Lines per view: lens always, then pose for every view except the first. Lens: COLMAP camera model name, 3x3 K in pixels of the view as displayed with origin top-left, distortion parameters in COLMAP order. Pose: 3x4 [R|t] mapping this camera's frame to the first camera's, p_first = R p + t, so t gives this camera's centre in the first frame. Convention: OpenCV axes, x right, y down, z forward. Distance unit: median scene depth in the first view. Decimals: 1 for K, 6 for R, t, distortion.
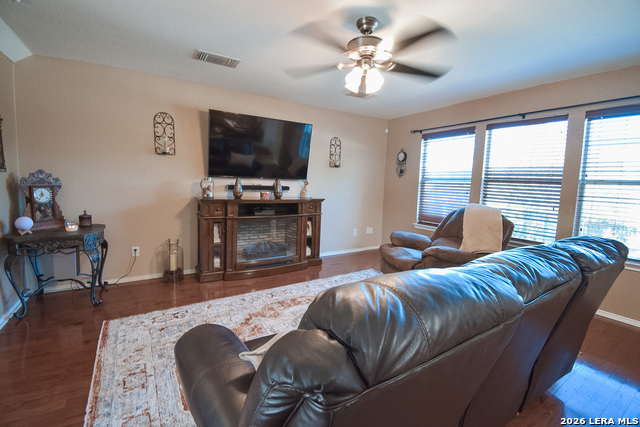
lens RADIAL K [[281.1, 0, 321.3], [0, 281.1, 210.1], [0, 0, 1]] dist [0.026776, -0.029609]
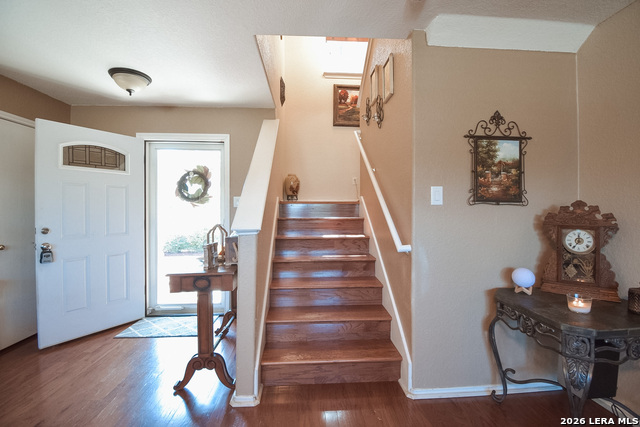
lens RADIAL K [[281.1, 0, 321.3], [0, 281.1, 210.1], [0, 0, 1]] dist [0.026776, -0.029609]
pose [[-0.473728, -0.022634, -0.880380, -0.125177], [-0.103787, 0.994138, 0.030288, -0.060481], [0.874534, 0.105720, -0.473300, 0.585157]]
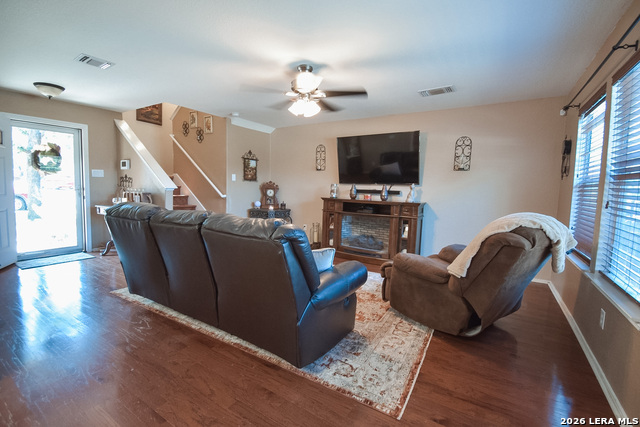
lens RADIAL K [[281.1, 0, 321.3], [0, 281.1, 210.1], [0, 0, 1]] dist [0.026776, -0.029609]
pose [[0.443047, 0.054766, -0.894824, 0.854346], [-0.107290, 0.994198, 0.007726, 0.016176], [0.890055, 0.092582, 0.446352, 0.287703]]
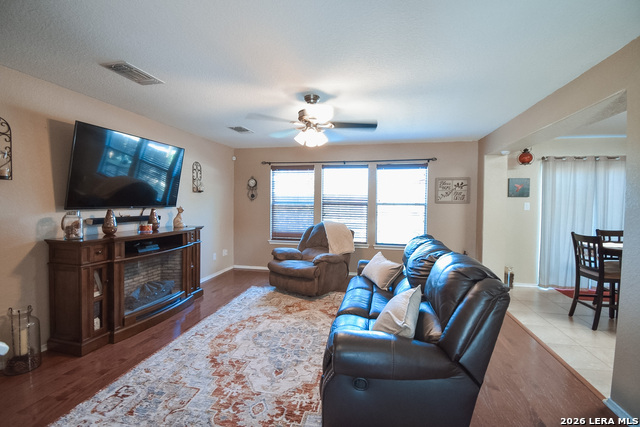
lens RADIAL K [[281.1, 0, 321.3], [0, 281.1, 210.1], [0, 0, 1]] dist [0.026776, -0.029609]
pose [[0.691998, -0.044789, 0.720509, -0.467941], [0.085424, 0.996142, -0.020120, -0.046611], [-0.716827, 0.075472, 0.693154, 0.031278]]
